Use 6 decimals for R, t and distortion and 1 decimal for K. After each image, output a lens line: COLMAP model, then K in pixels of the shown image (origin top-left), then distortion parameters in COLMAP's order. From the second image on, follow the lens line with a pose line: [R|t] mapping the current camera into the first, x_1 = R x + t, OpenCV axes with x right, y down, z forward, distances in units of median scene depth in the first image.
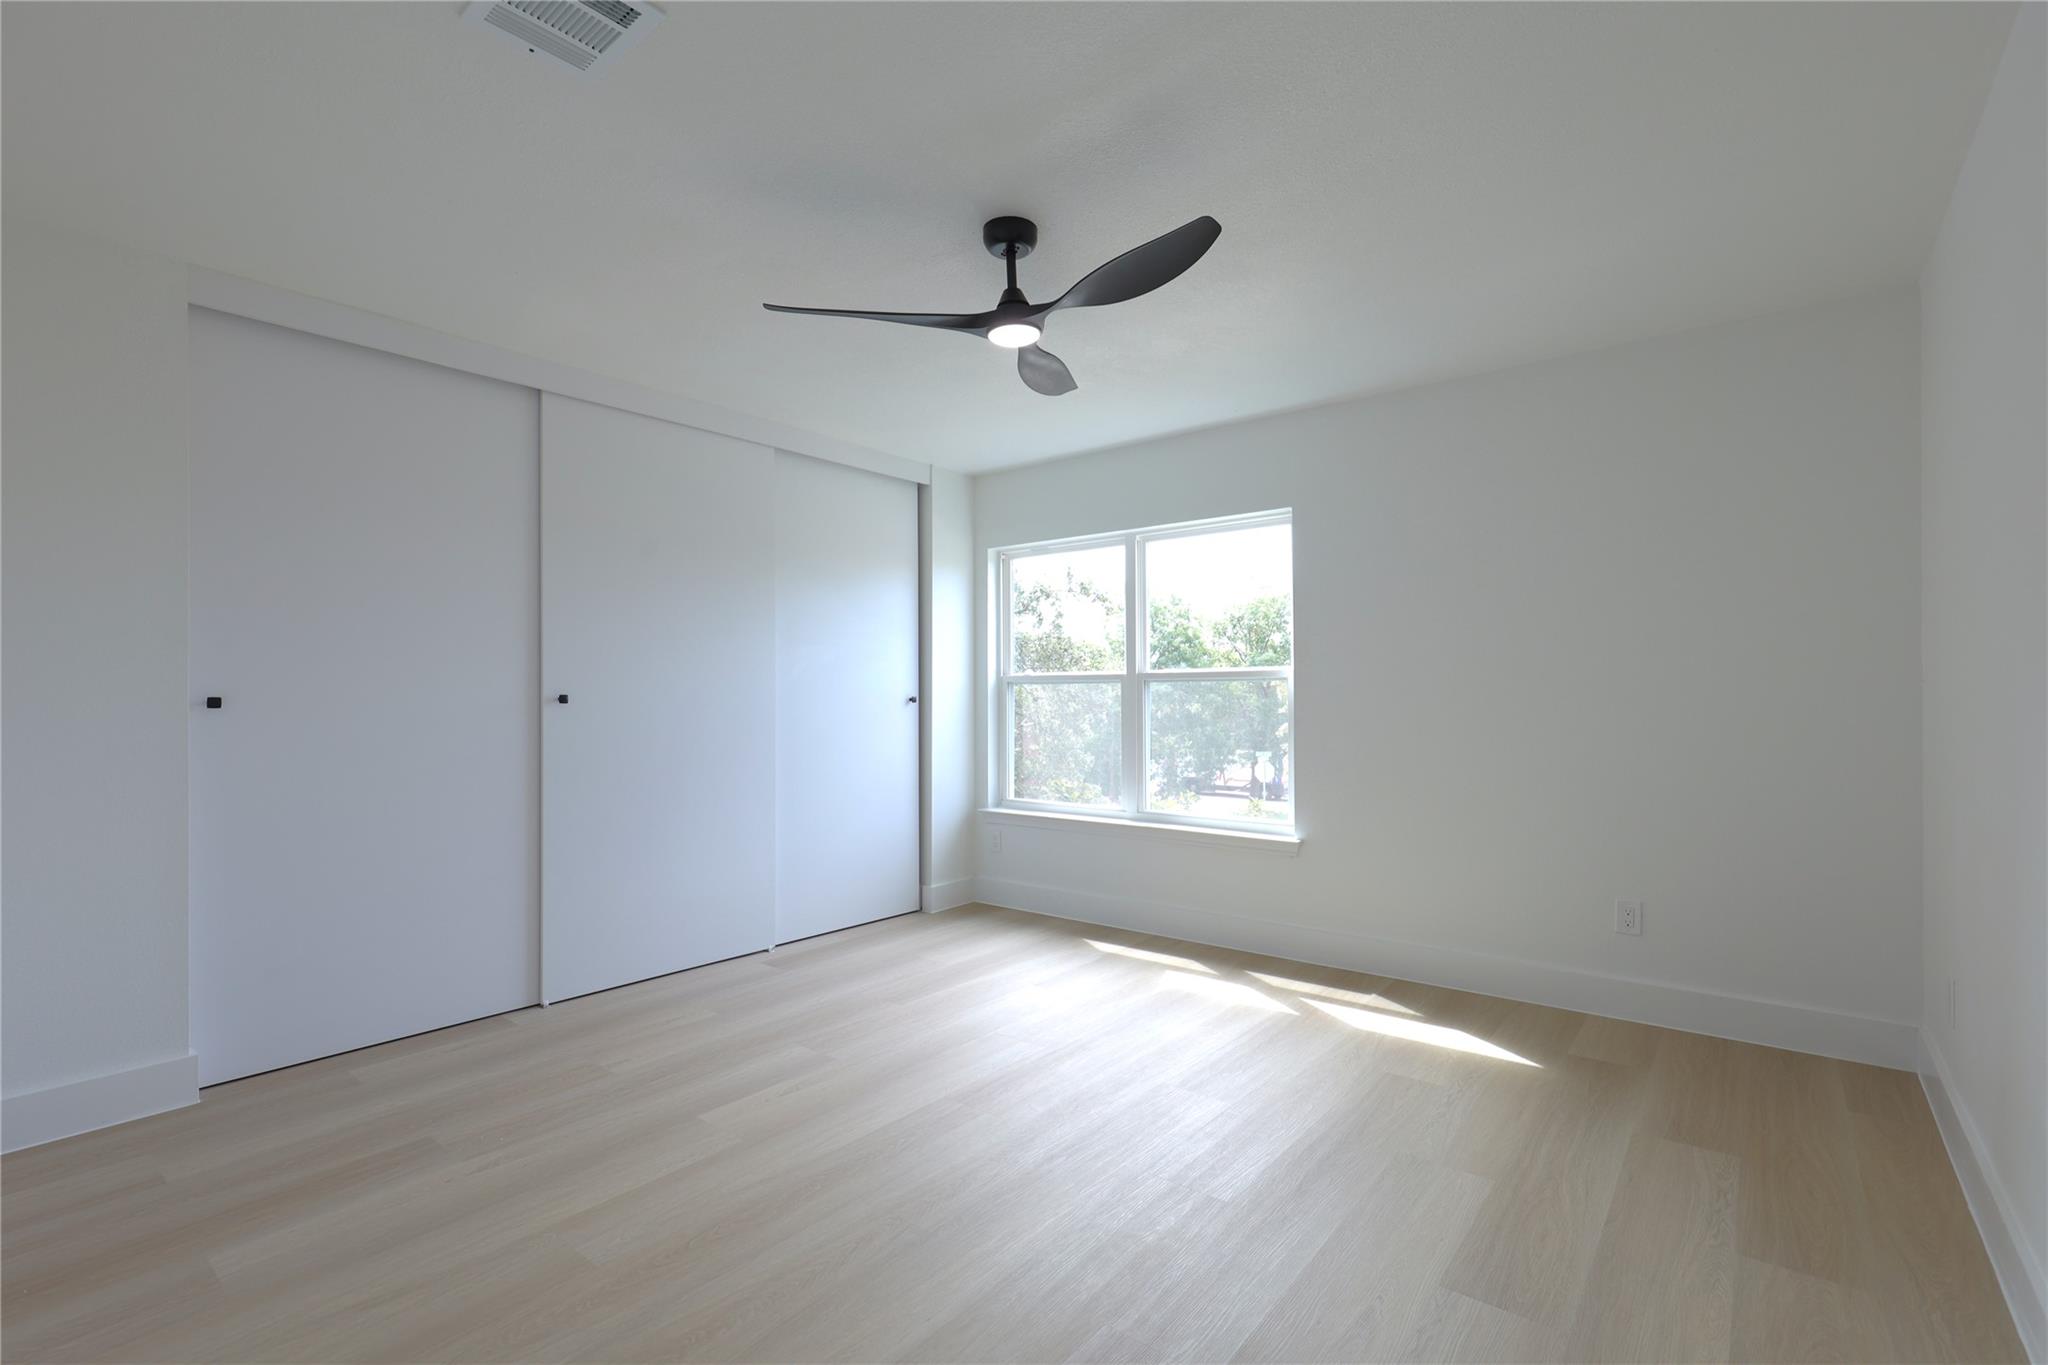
lens RADIAL K [[922.4, 0, 1016.4], [0, 922.4, 686.6], [0, 0, 1]] dist [0.000360, 0.000028]
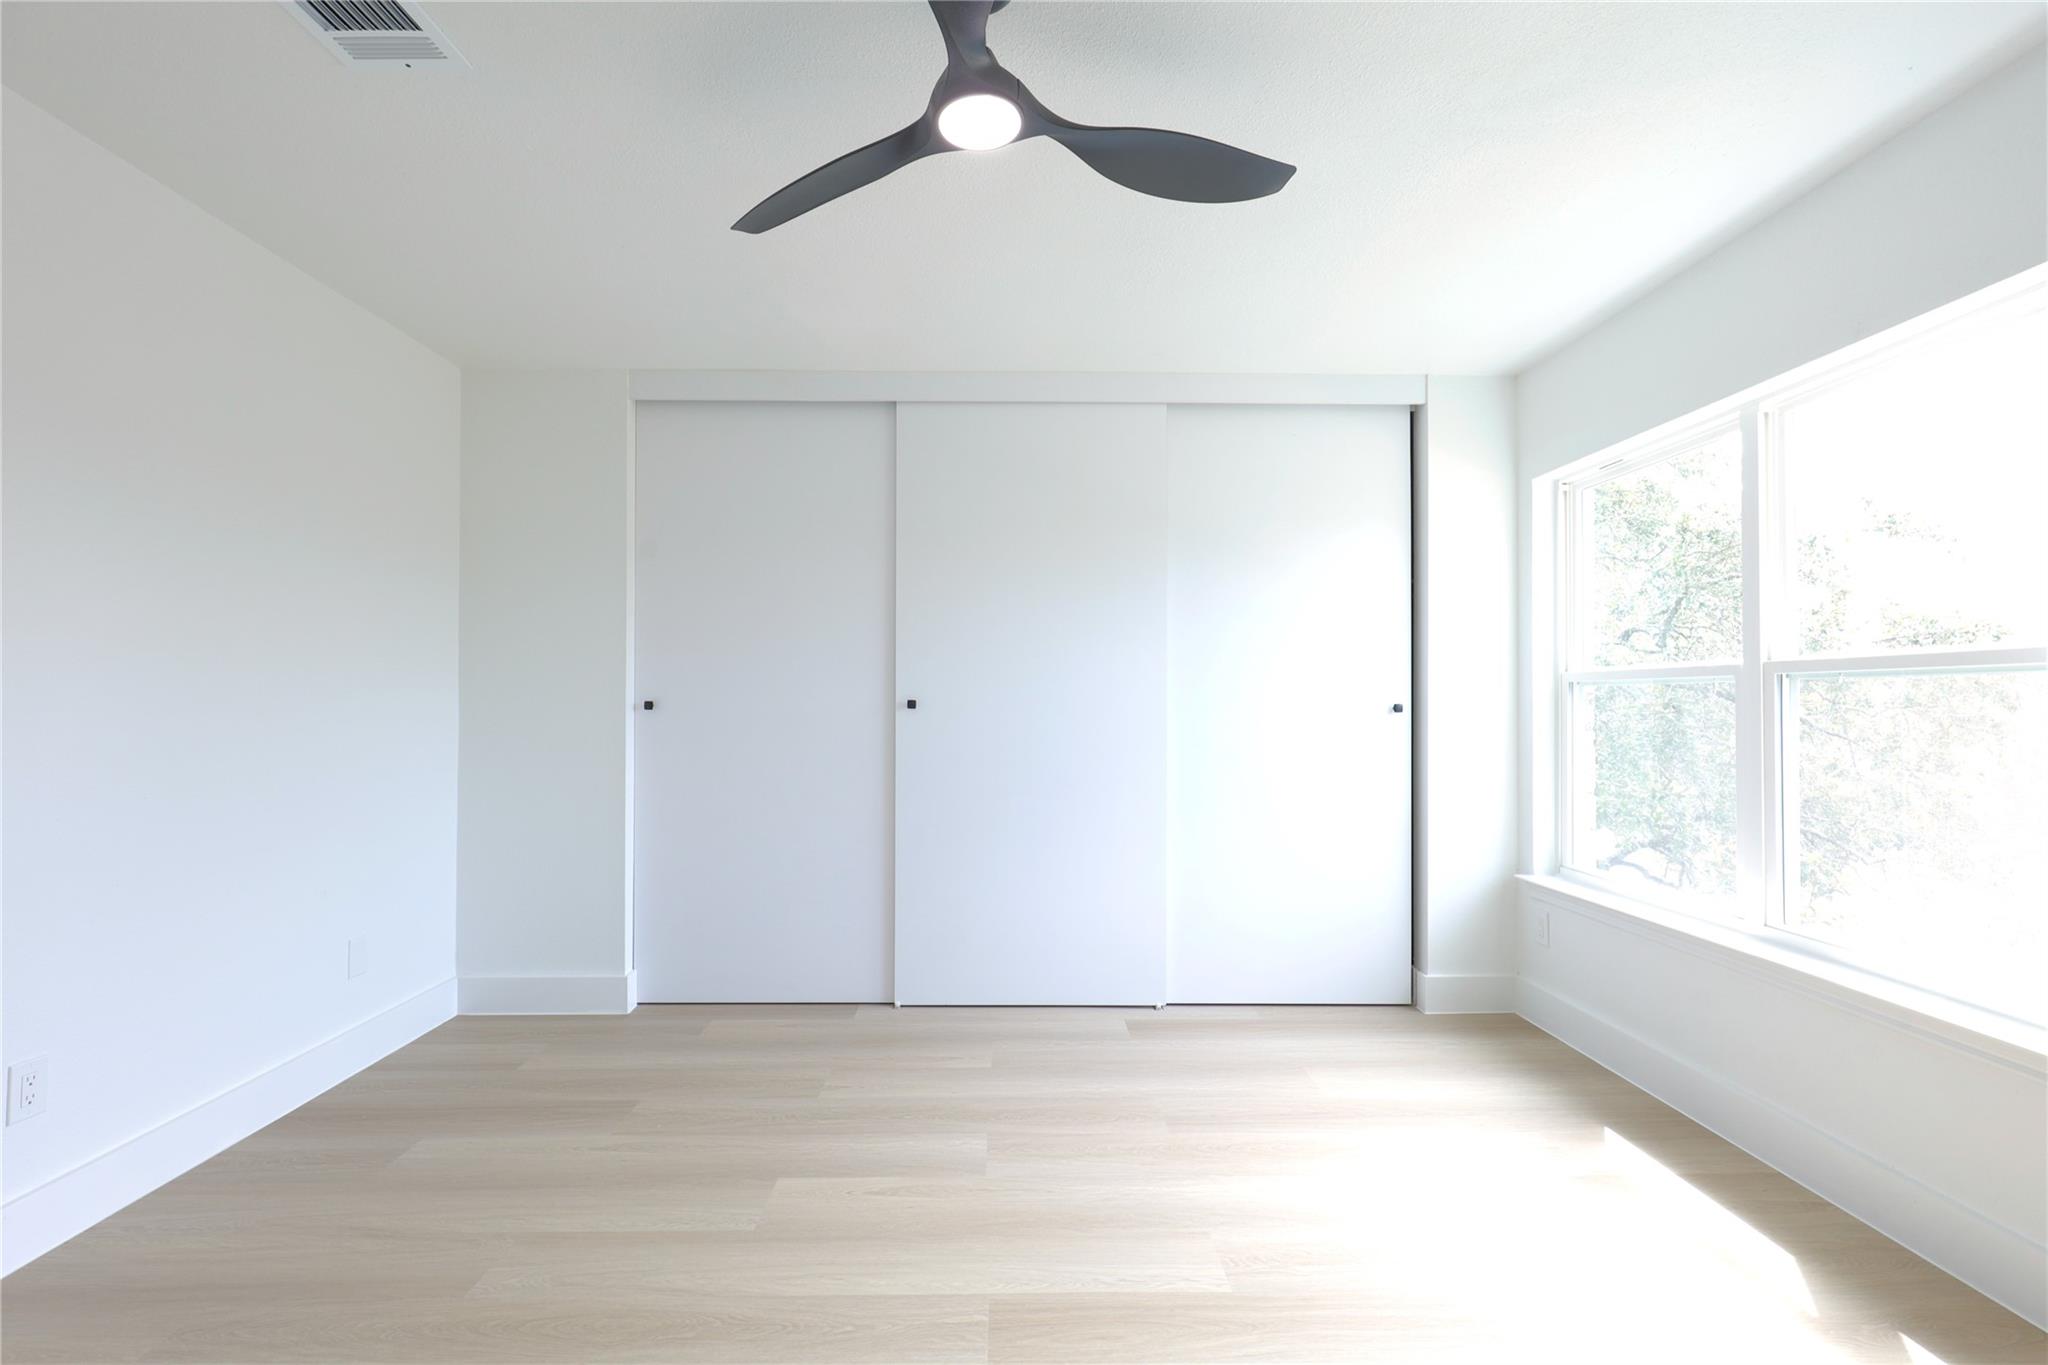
lens RADIAL K [[922.4, 0, 1024.6], [0, 922.4, 689.1], [0, 0, 1]] dist [0.000360, 0.000028]
pose [[0.644052, -0.006866, -0.764951, 0.318652], [0.003690, 0.999976, -0.005868, 0.002823], [0.764973, 0.000956, 0.644062, 0.403563]]
